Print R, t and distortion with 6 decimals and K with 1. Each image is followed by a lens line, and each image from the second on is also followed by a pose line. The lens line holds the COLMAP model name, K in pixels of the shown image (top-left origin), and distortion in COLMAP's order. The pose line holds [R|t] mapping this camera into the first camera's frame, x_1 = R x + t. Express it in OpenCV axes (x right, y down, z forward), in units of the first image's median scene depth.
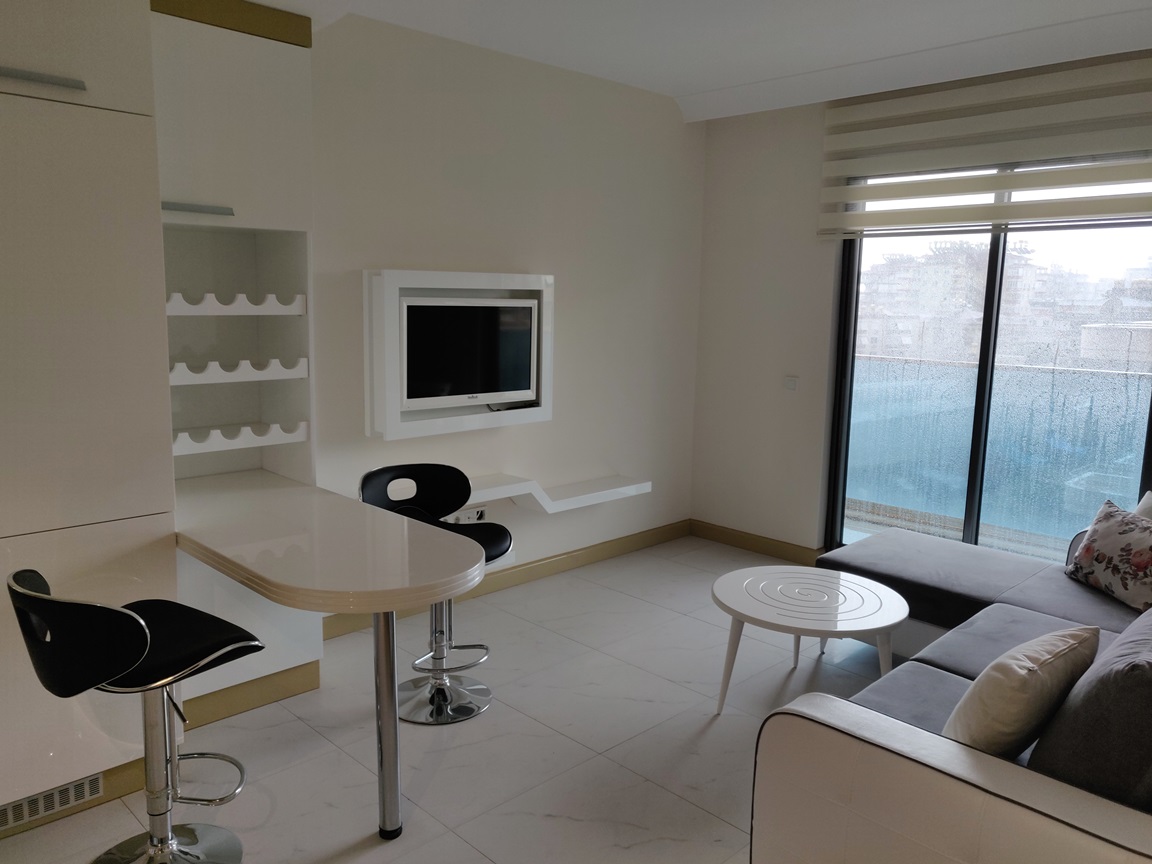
lens RADIAL K [[849.4, 0, 571.7], [0, 849.4, 431.2], [0, 0, 1]] dist [0.008225, -0.000414]
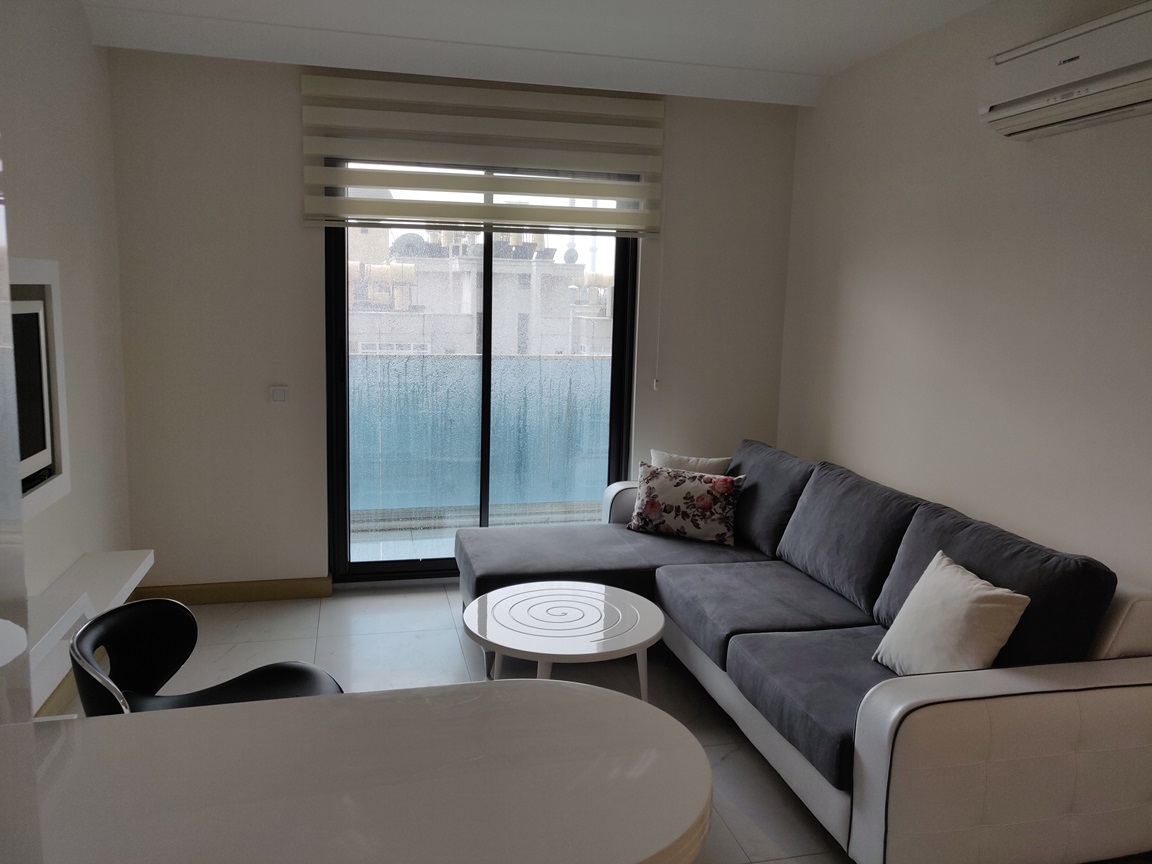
lens RADIAL K [[849.4, 0, 572.9], [0, 849.4, 426.4], [0, 0, 1]] dist [0.008225, -0.000414]
pose [[0.521504, -0.137680, 0.842068, -0.332264], [0.124905, 0.988583, 0.084281, -0.063497], [-0.844057, 0.061226, 0.532746, 0.329510]]
